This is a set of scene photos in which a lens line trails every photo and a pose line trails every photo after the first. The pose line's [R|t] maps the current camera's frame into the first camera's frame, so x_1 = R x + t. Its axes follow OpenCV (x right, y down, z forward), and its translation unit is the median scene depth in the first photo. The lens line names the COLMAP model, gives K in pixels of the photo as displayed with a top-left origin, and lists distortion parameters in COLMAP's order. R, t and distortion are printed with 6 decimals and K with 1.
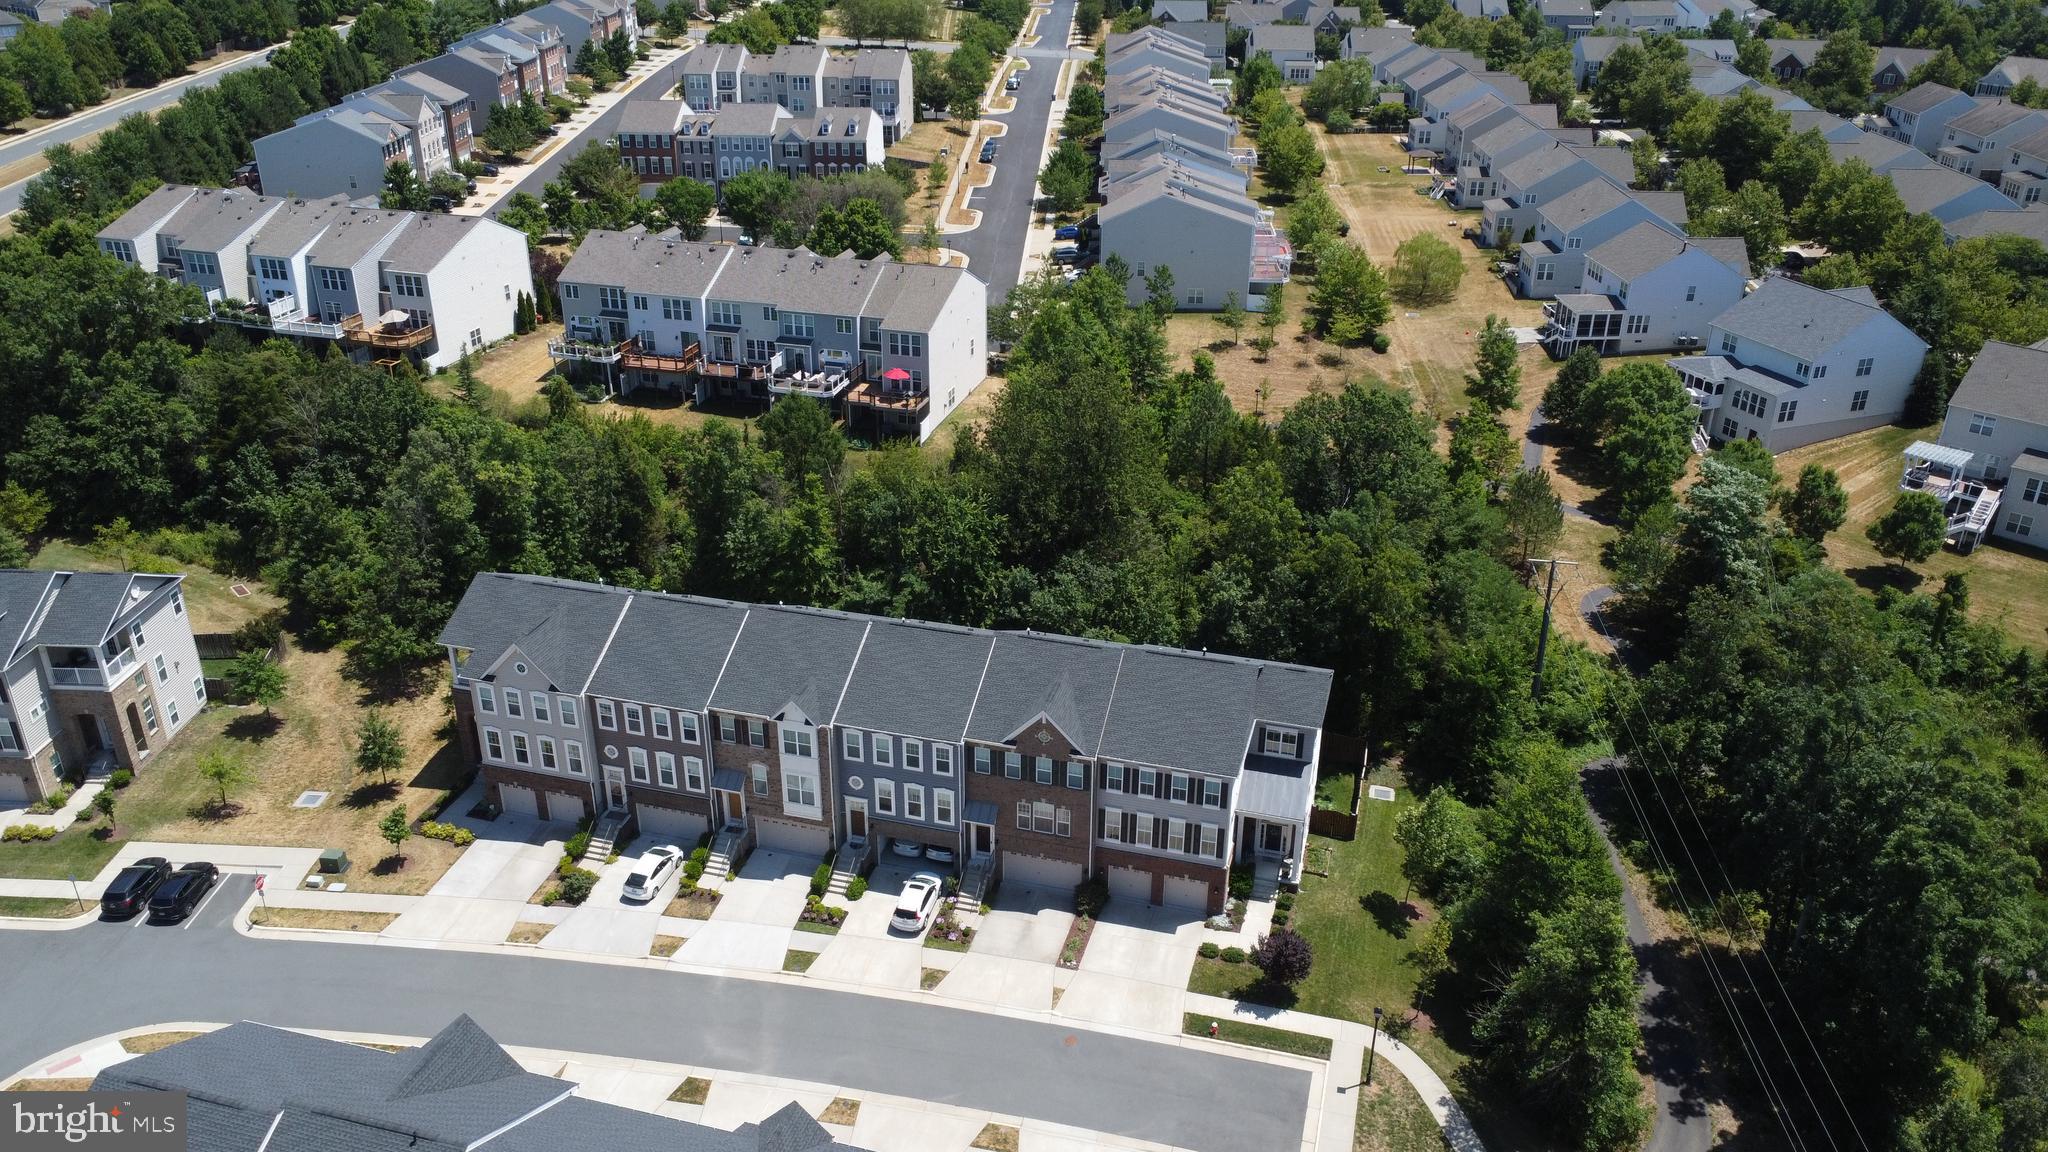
lens RADIAL K [[1541.9, 0, 1026.8], [0, 1541.9, 583.6], [0, 0, 1]] dist [0.000770, -0.000685]
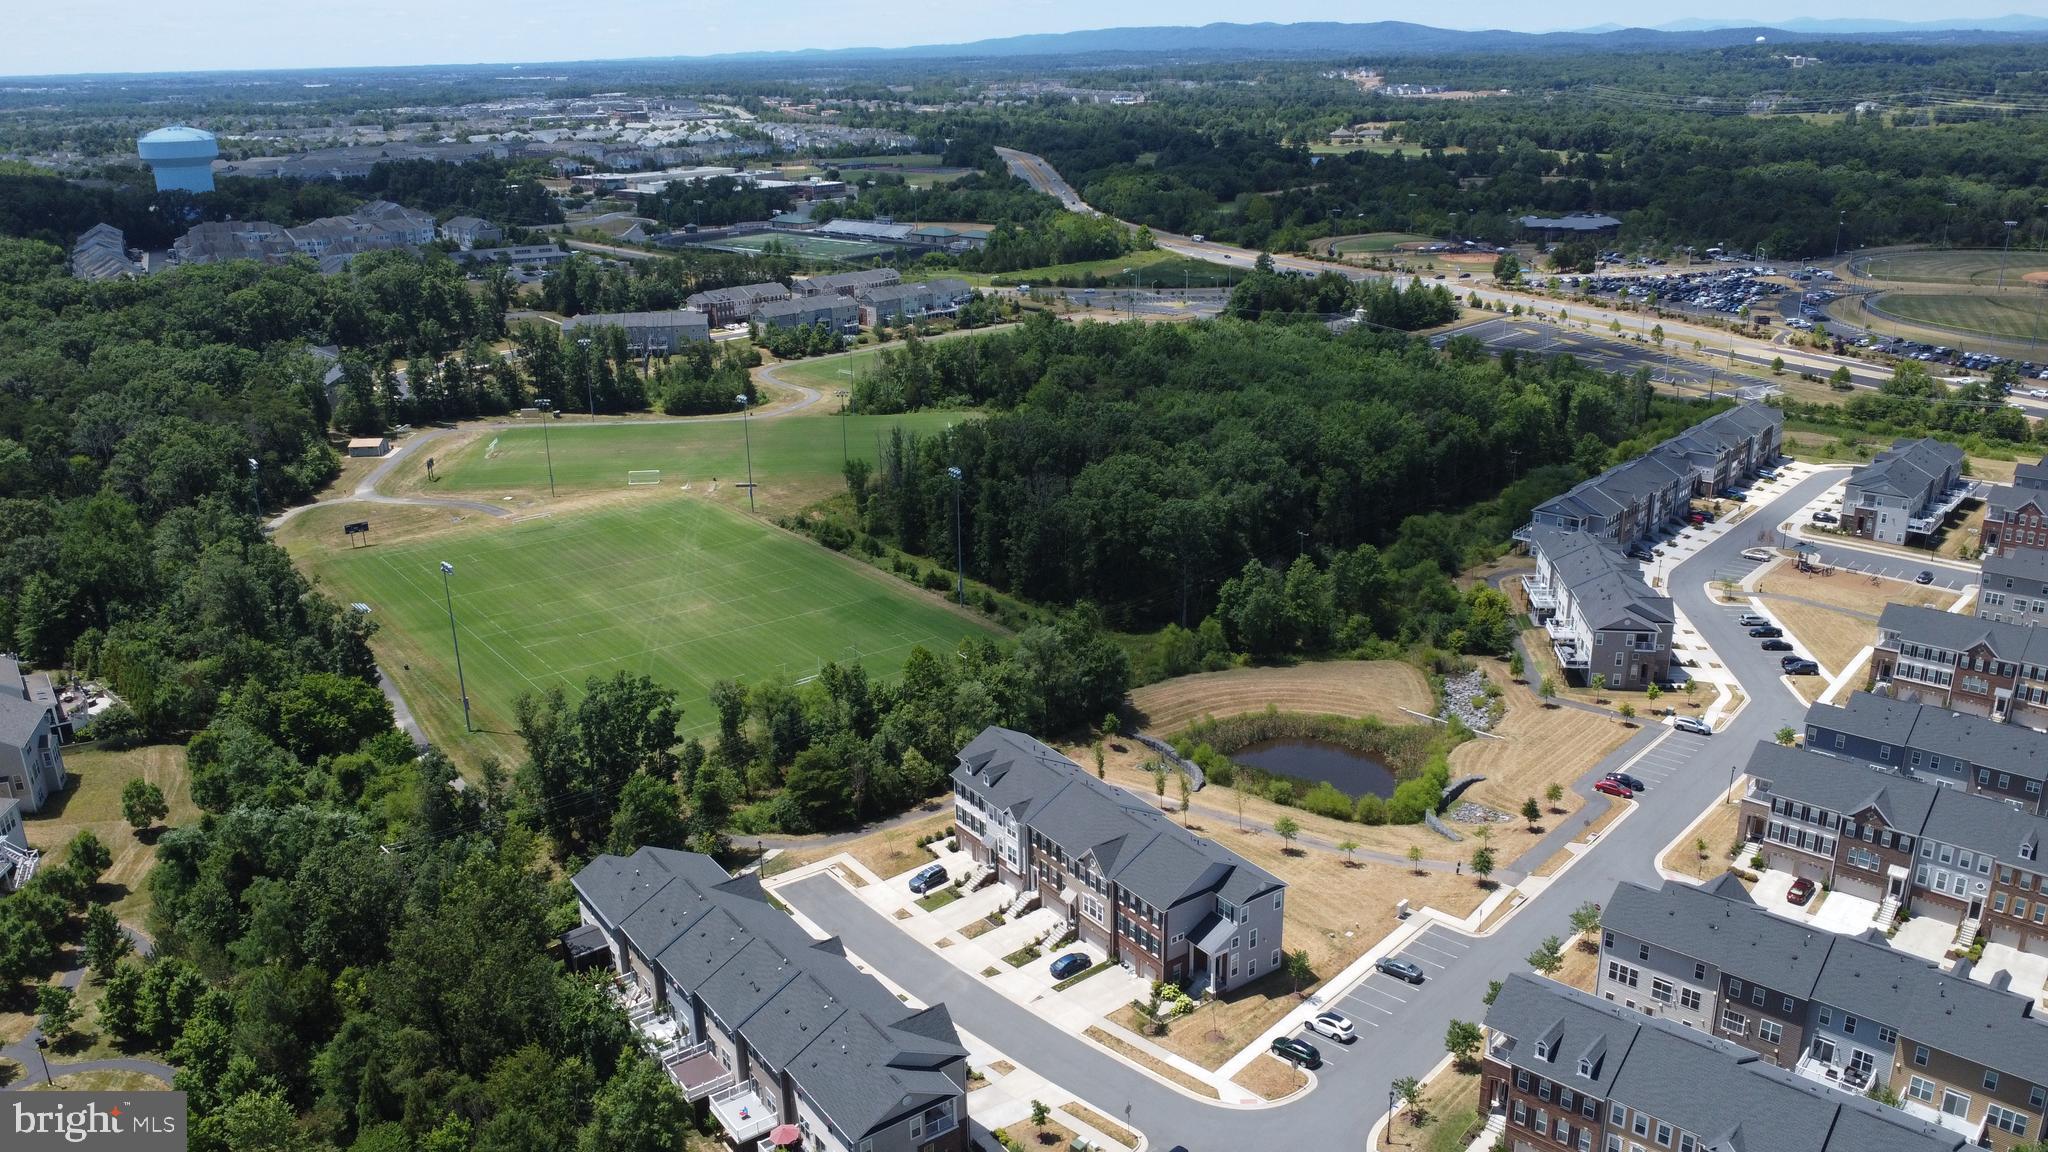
lens RADIAL K [[1541.9, 0, 1026.8], [0, 1541.9, 571.0], [0, 0, 1]] dist [0.000770, -0.000685]
pose [[-0.778852, -0.195547, 0.595946, -0.984492], [0.283399, 0.737915, 0.612509, -0.945098], [-0.559531, 0.645944, -0.519309, 1.204390]]
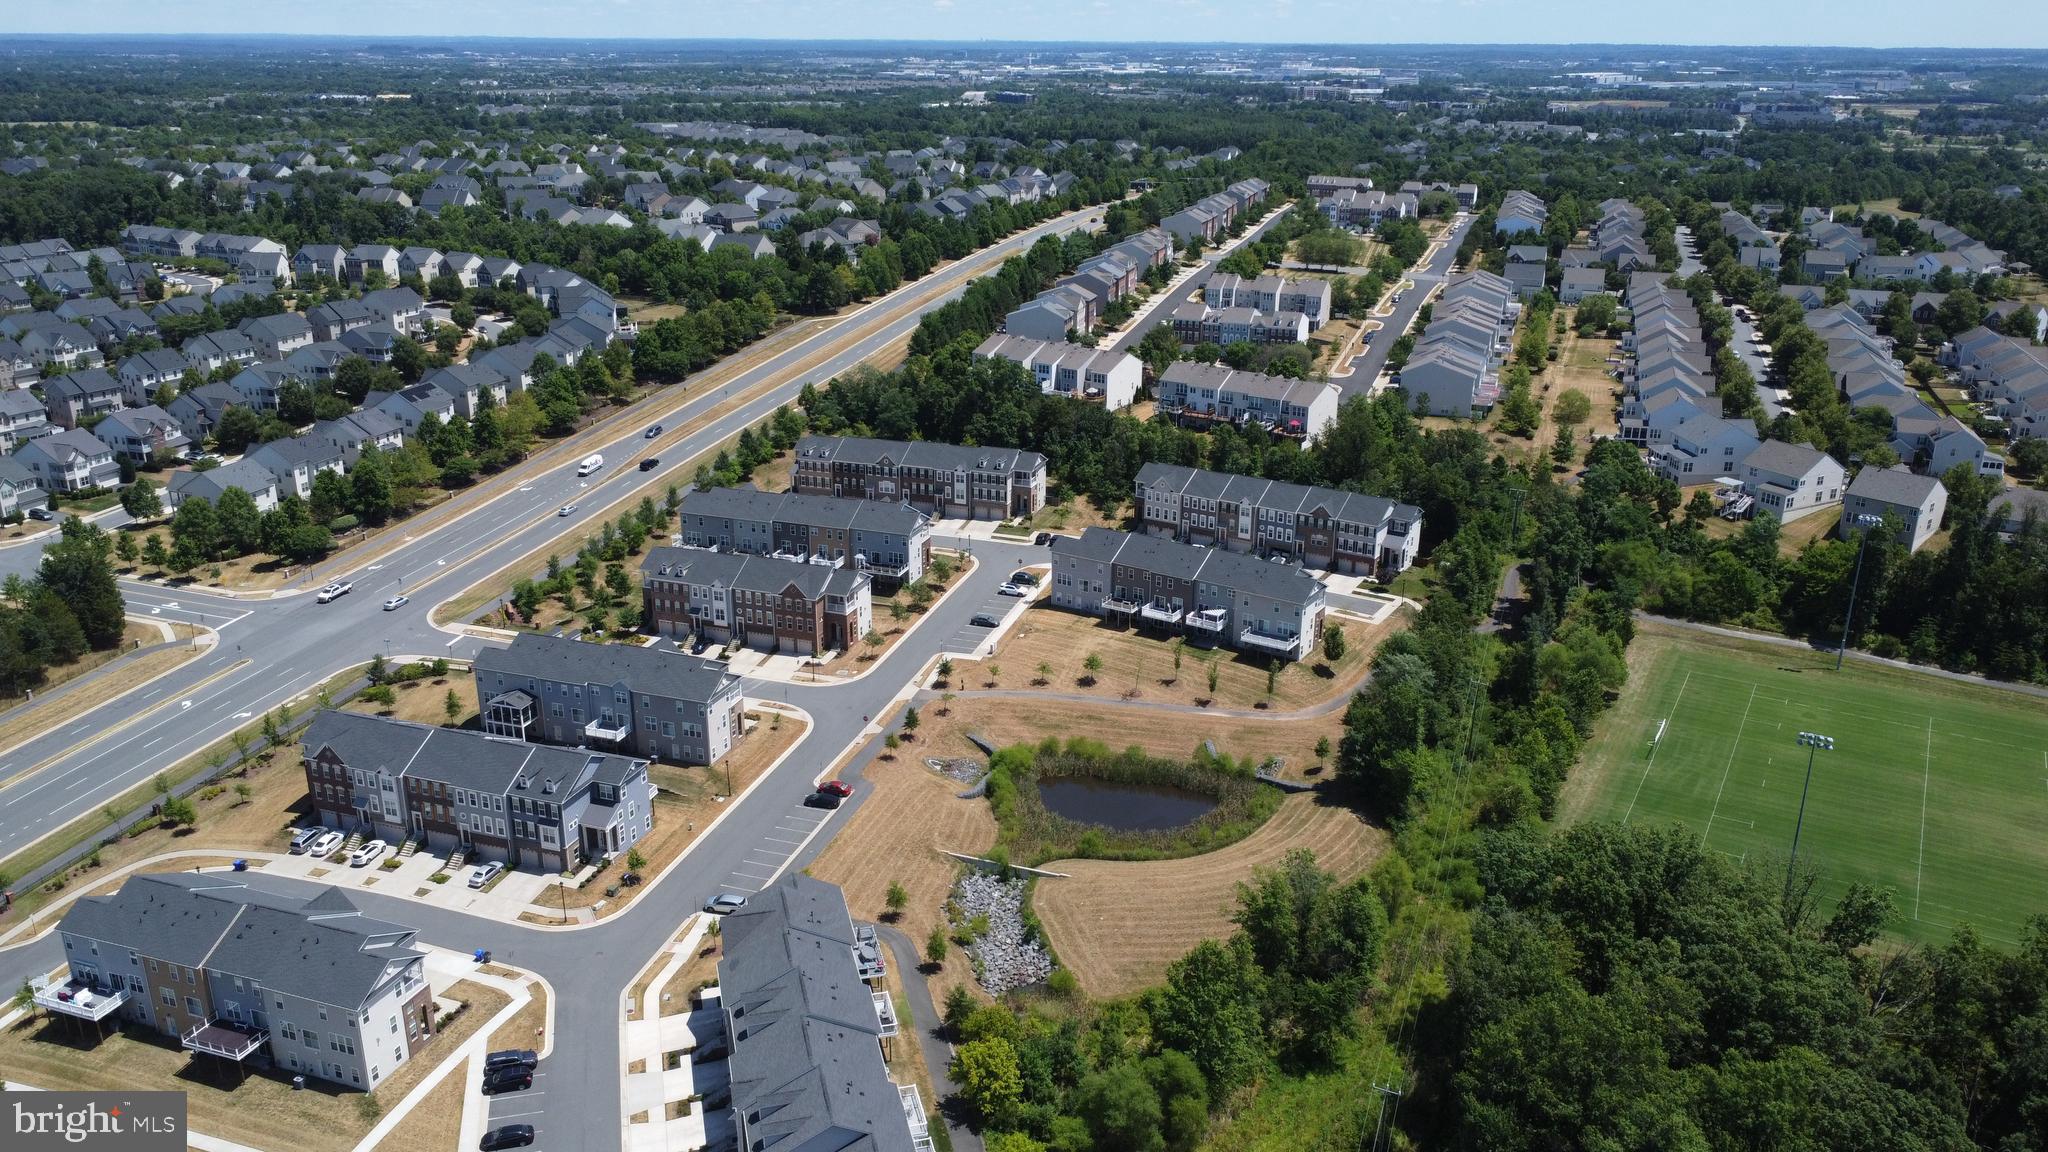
lens RADIAL K [[1541.9, 0, 1024.4], [0, 1541.9, 566.5], [0, 0, 1]] dist [0.000770, -0.000685]
pose [[0.957144, 0.092533, -0.274431, 0.251265], [-0.124731, 0.986907, -0.102263, 0.496510], [0.261376, 0.132110, 0.956154, -1.805626]]
